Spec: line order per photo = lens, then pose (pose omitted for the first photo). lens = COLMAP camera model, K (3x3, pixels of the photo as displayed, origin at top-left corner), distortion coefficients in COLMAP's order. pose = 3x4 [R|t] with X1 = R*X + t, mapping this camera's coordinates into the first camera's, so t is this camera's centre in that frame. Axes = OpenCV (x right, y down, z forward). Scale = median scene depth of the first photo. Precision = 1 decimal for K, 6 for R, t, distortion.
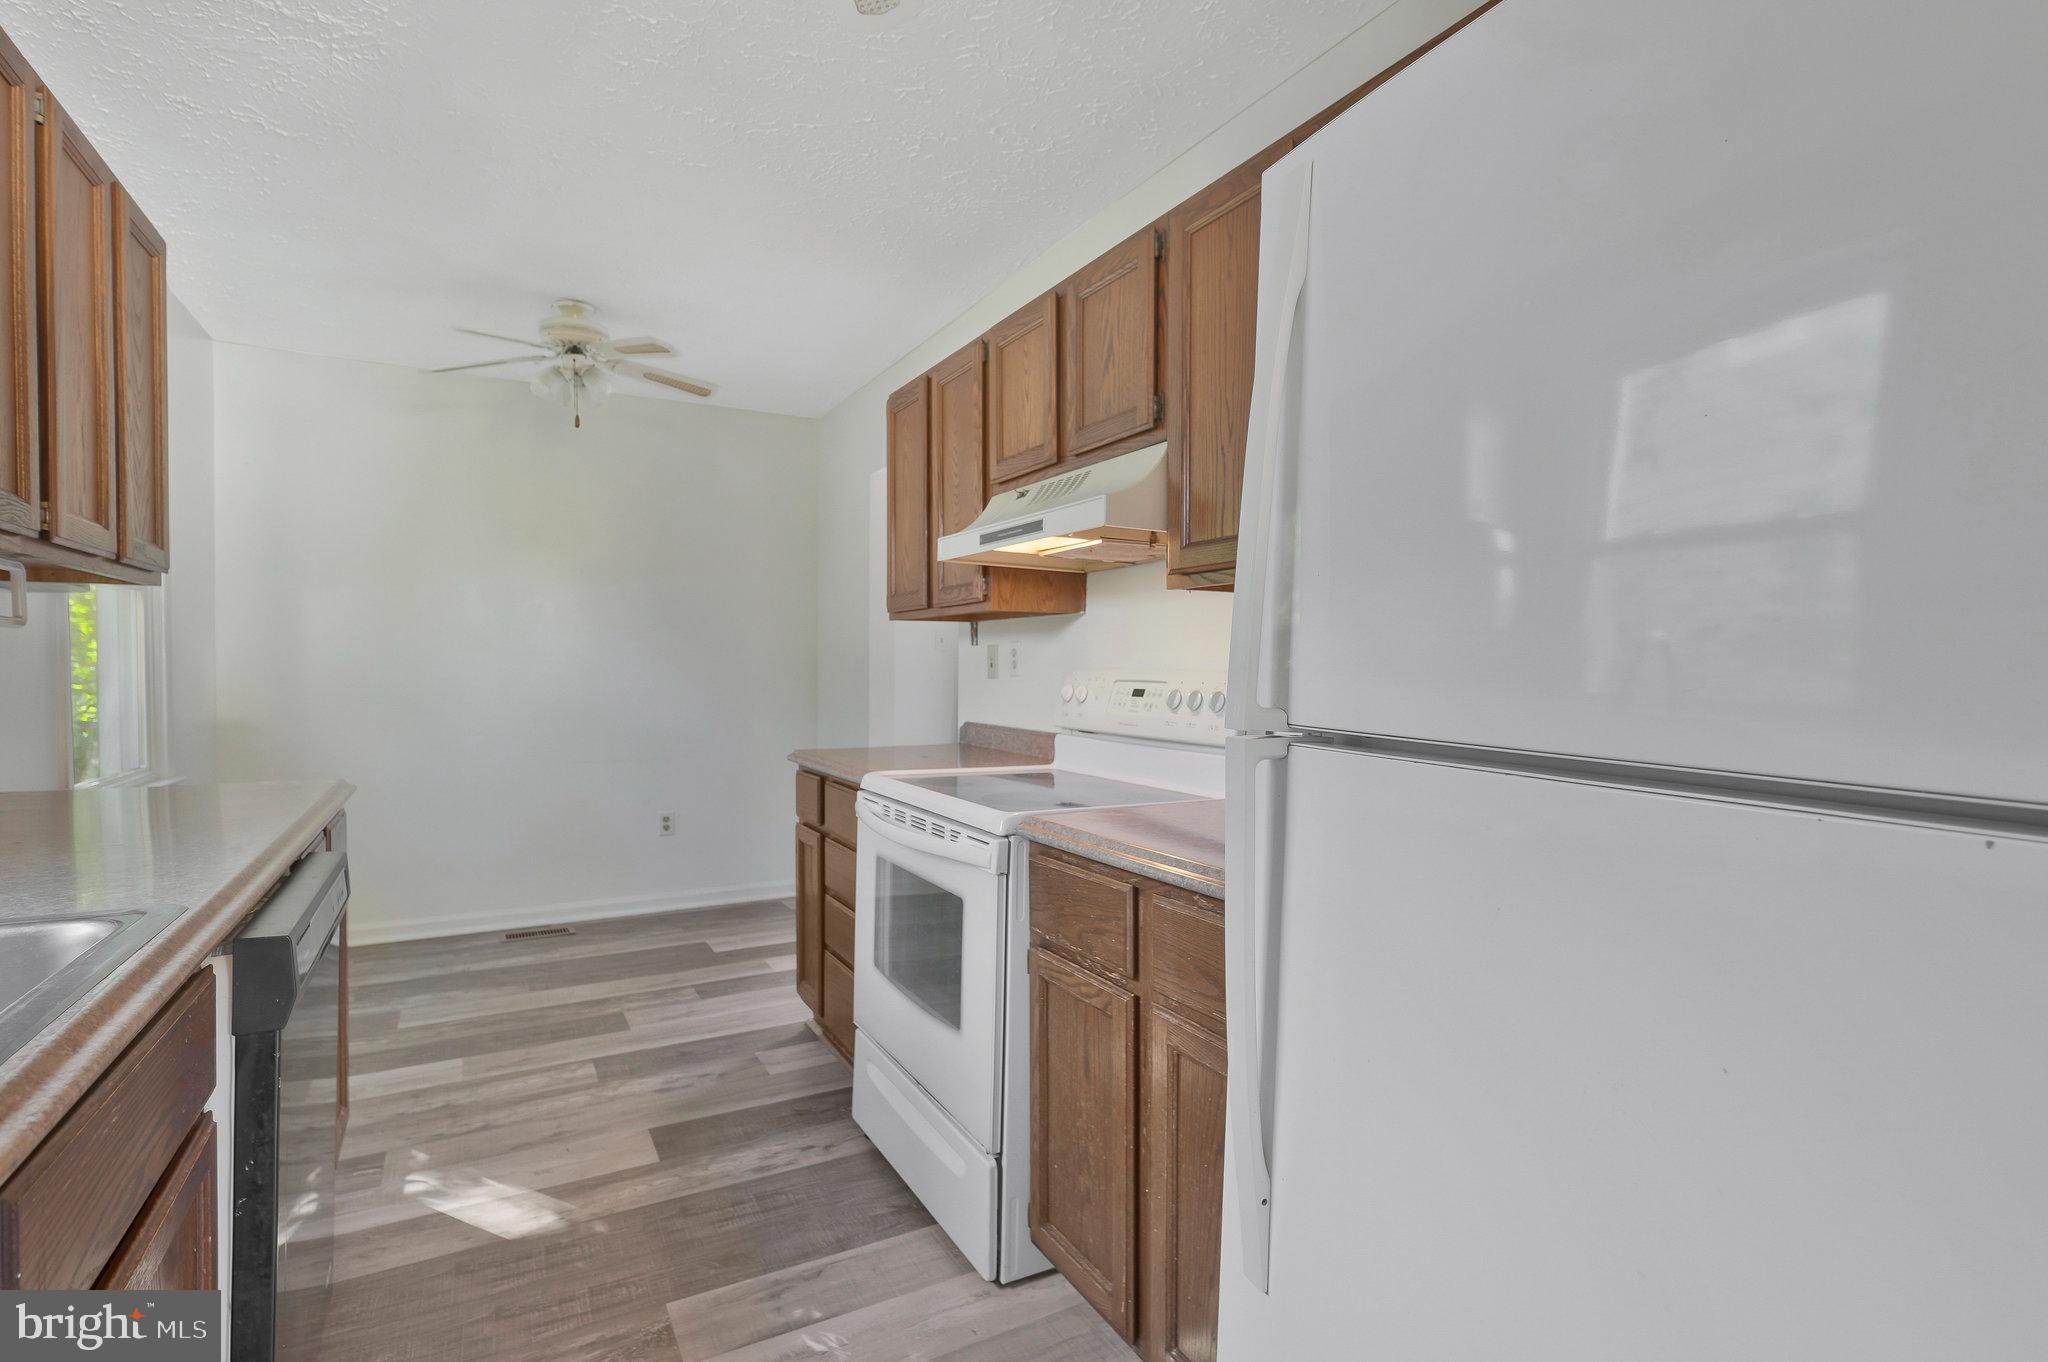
lens RADIAL K [[966.4, 0, 1024.0], [0, 966.4, 681.0], [0, 0, 1]] dist [-0.003800, -0.000940]
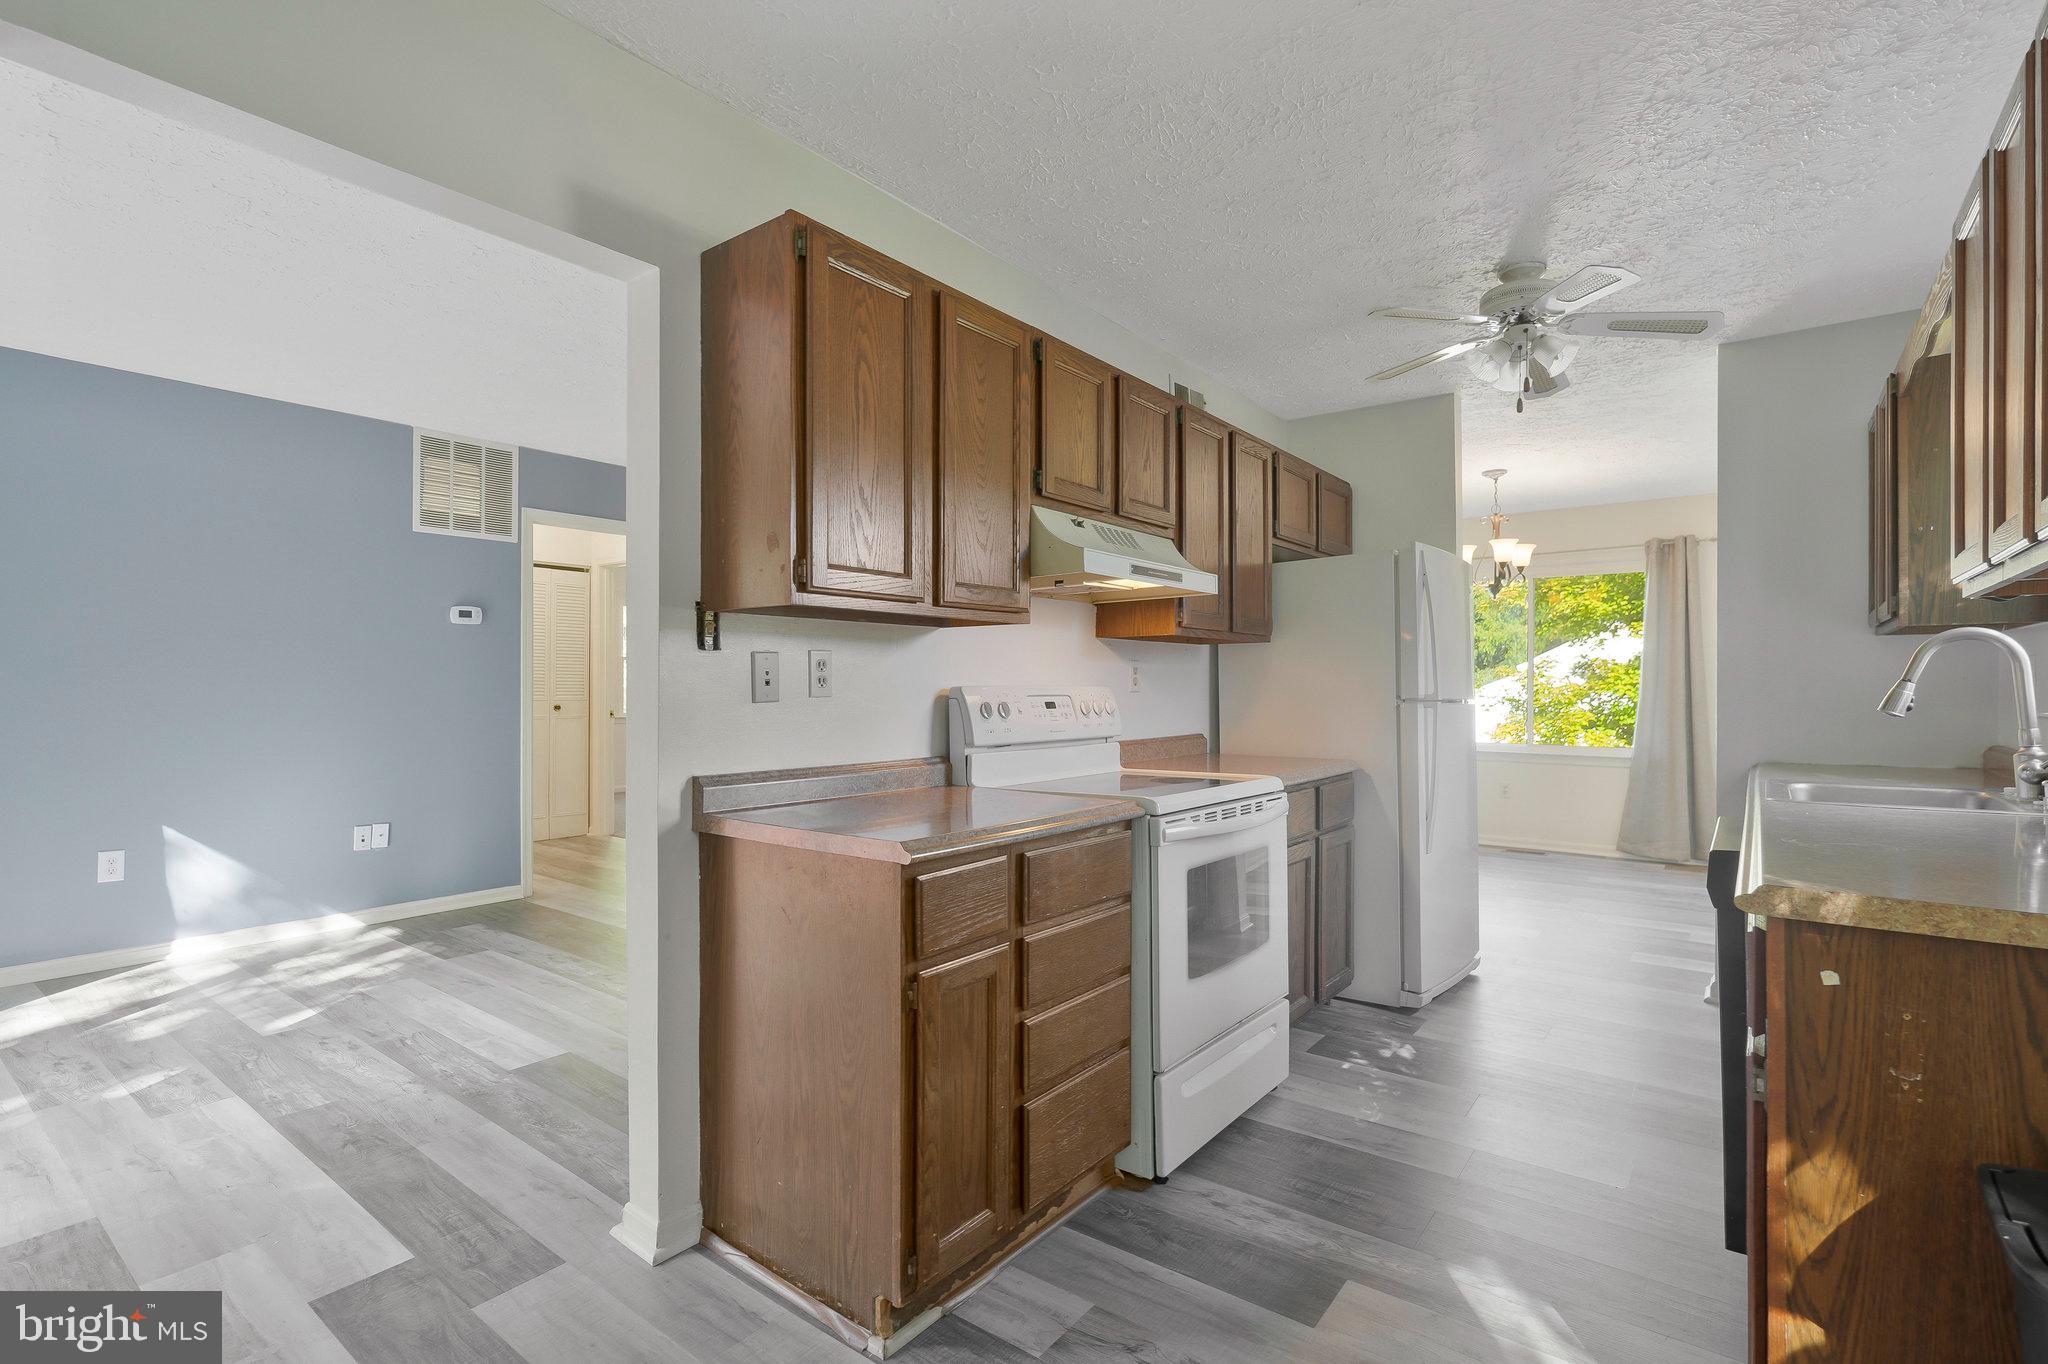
lens RADIAL K [[958.4, 0, 1030.4], [0, 958.4, 692.7], [0, 0, 1]] dist [0.001145, 0.000284]
pose [[-0.396542, -0.010685, 0.917955, -0.832780], [0.010296, 0.999818, 0.016086, -0.019659], [-0.917959, 0.015831, -0.396359, 1.279632]]
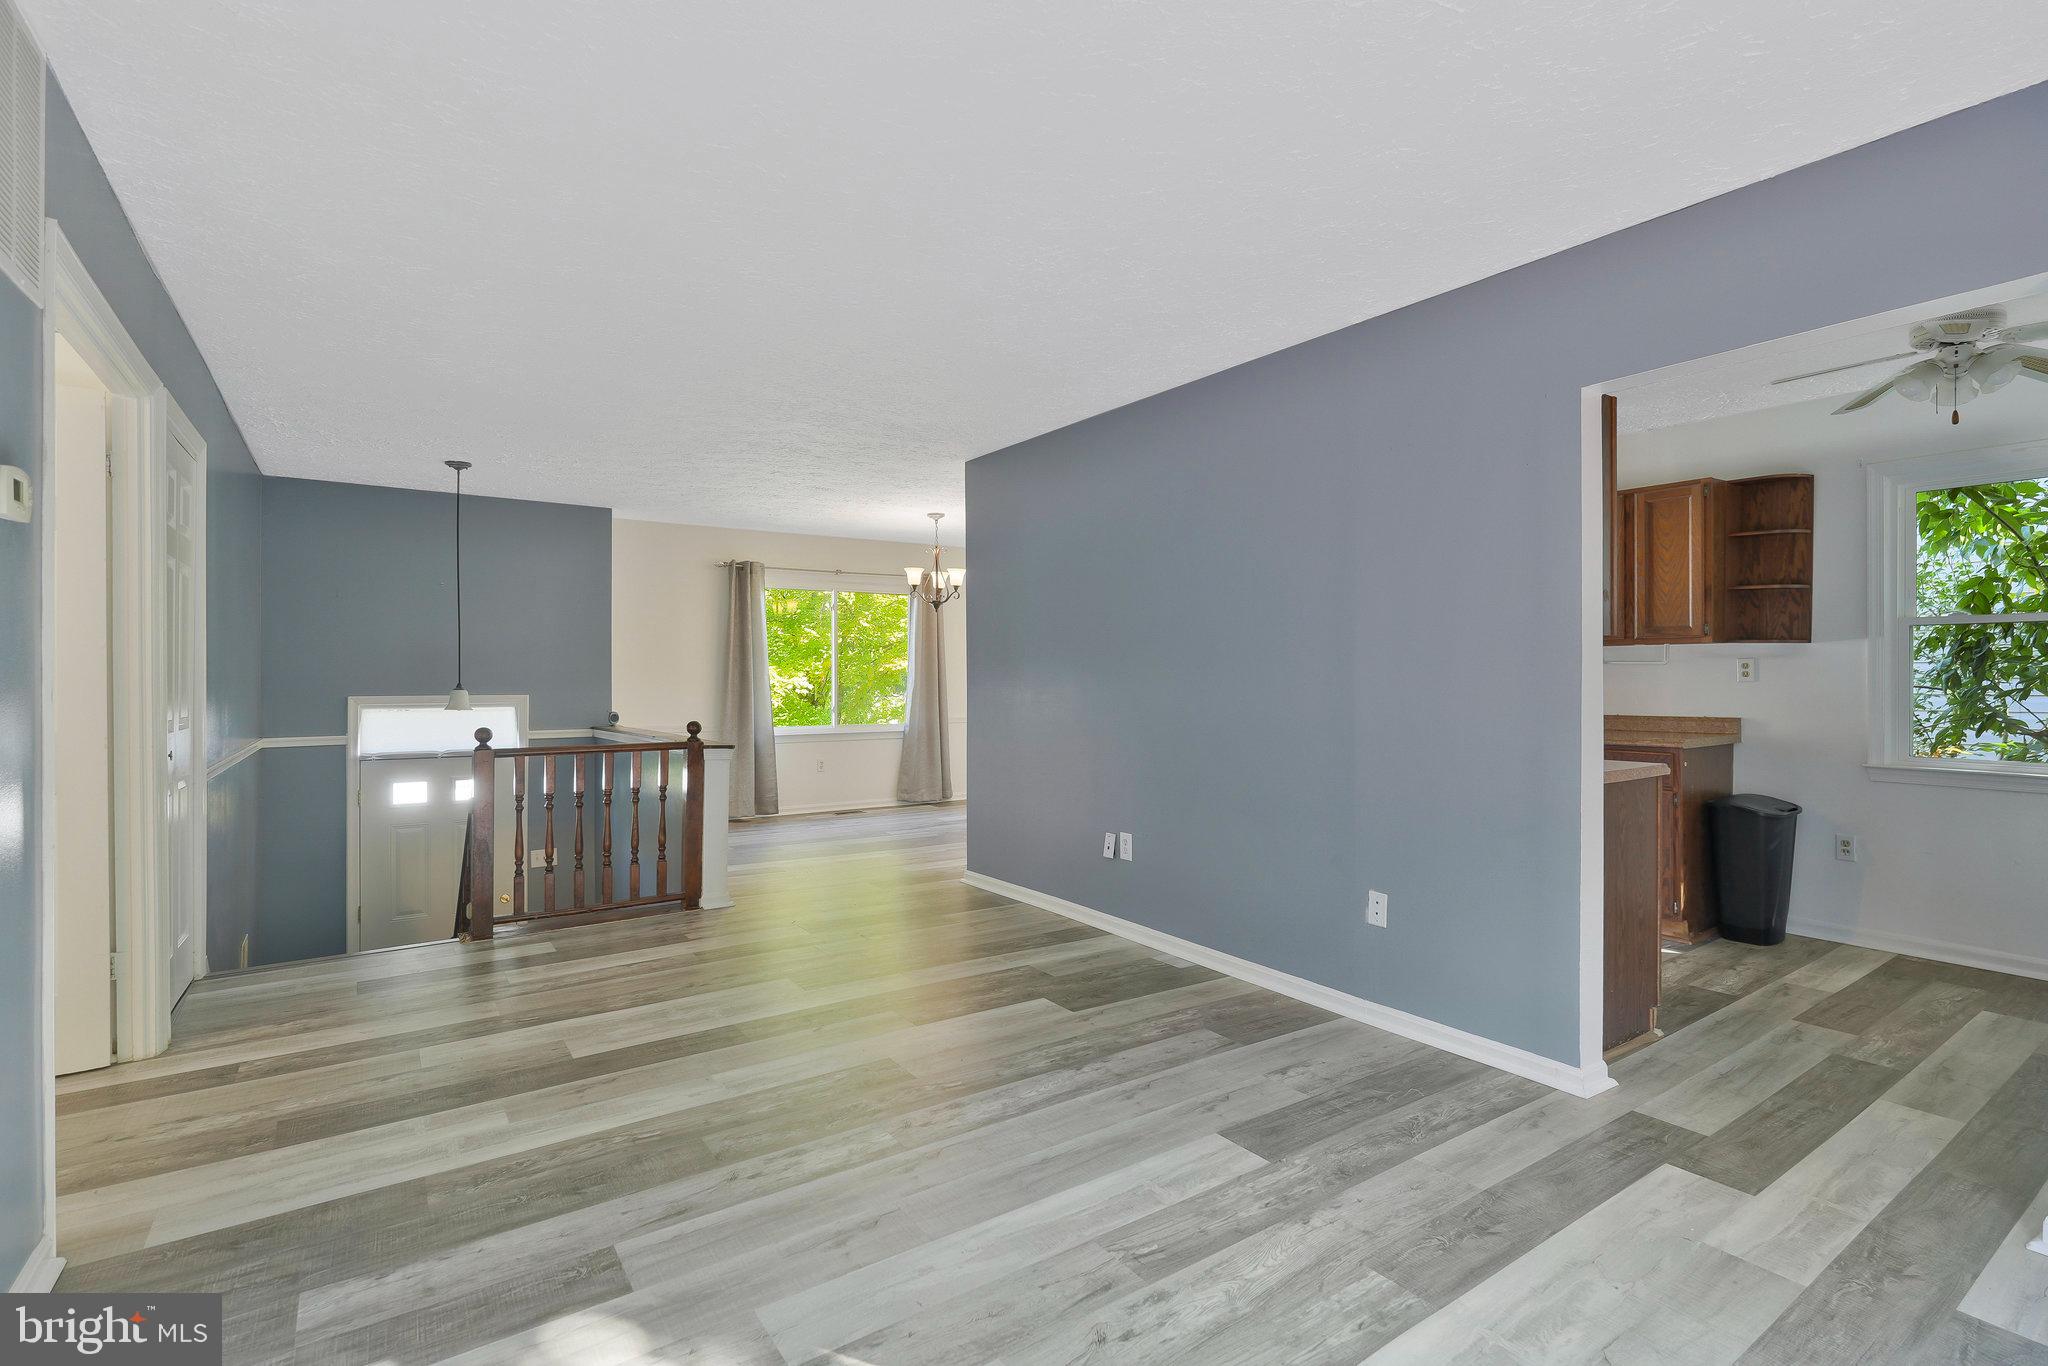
lens RADIAL K [[952.1, 0, 1024.0], [0, 952.1, 683.0], [0, 0, 1]] dist [0.000687, 0.000577]
pose [[-0.995272, -0.000872, -0.097119, 0.664425], [-0.002943, 0.999771, 0.021189, -0.038232], [0.097078, 0.021375, -0.995047, 2.212387]]
